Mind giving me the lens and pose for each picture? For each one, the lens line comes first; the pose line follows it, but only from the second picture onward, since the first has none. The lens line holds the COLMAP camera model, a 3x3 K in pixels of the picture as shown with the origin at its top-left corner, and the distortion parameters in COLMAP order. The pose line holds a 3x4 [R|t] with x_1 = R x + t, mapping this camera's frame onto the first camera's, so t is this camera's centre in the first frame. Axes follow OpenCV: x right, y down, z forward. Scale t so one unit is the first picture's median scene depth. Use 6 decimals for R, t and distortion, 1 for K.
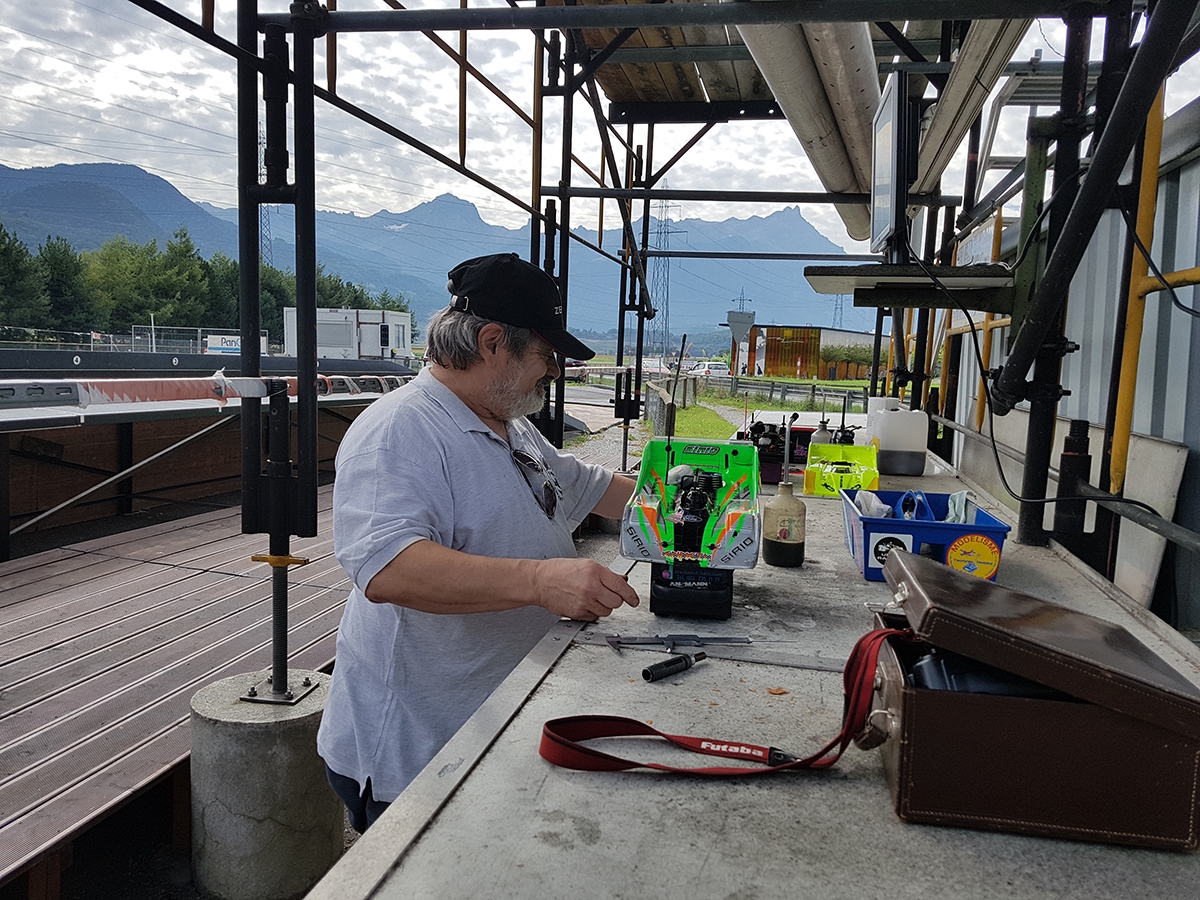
lens RADIAL K [[936.1, 0, 601.1], [0, 936.1, 459.9], [0, 0, 1]] dist [0.087635, -0.150655]
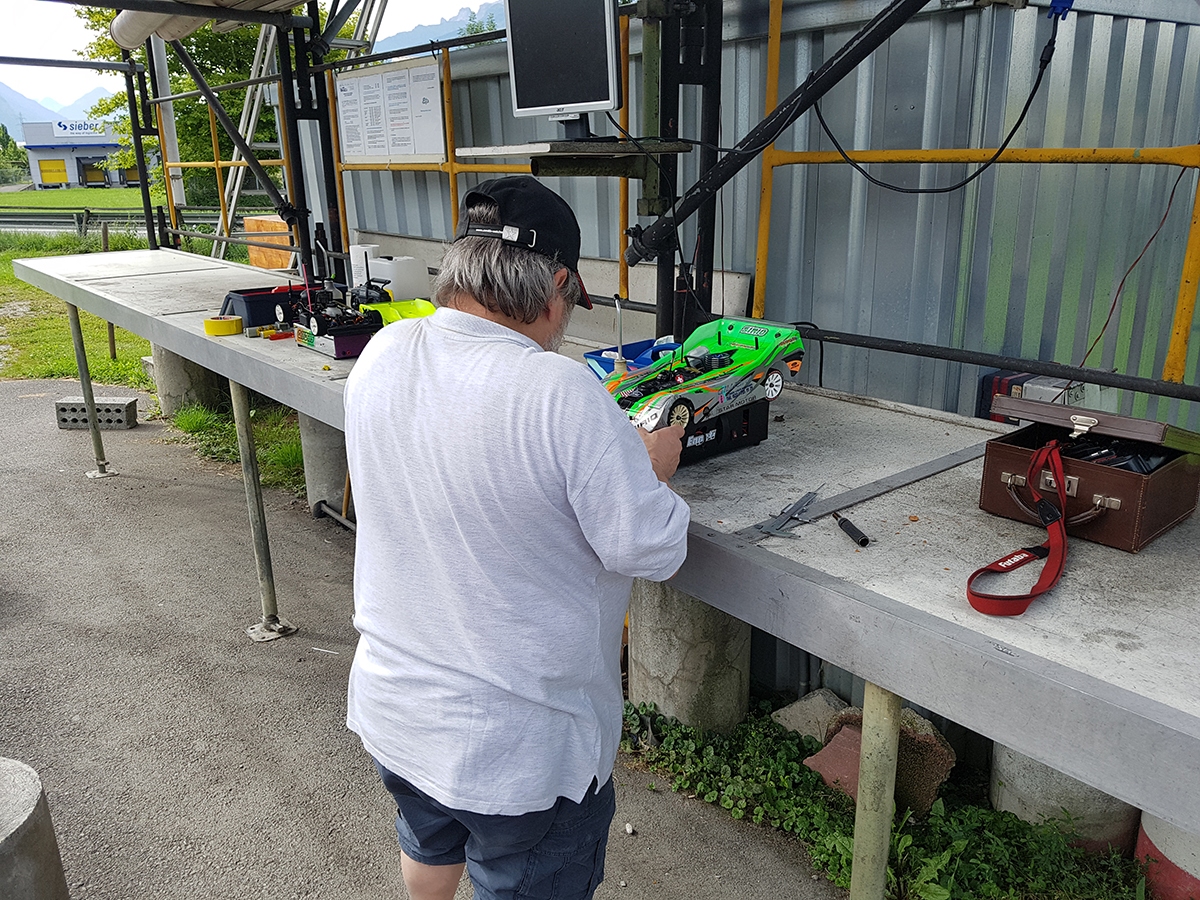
lens RADIAL K [[936.1, 0, 600.9], [0, 936.1, 443.5], [0, 0, 1]] dist [0.087635, -0.150655]
pose [[0.615554, -0.273035, 0.739287, -1.338379], [0.127863, 0.960240, 0.248175, -0.319118], [-0.777653, -0.058238, 0.625990, 0.632438]]
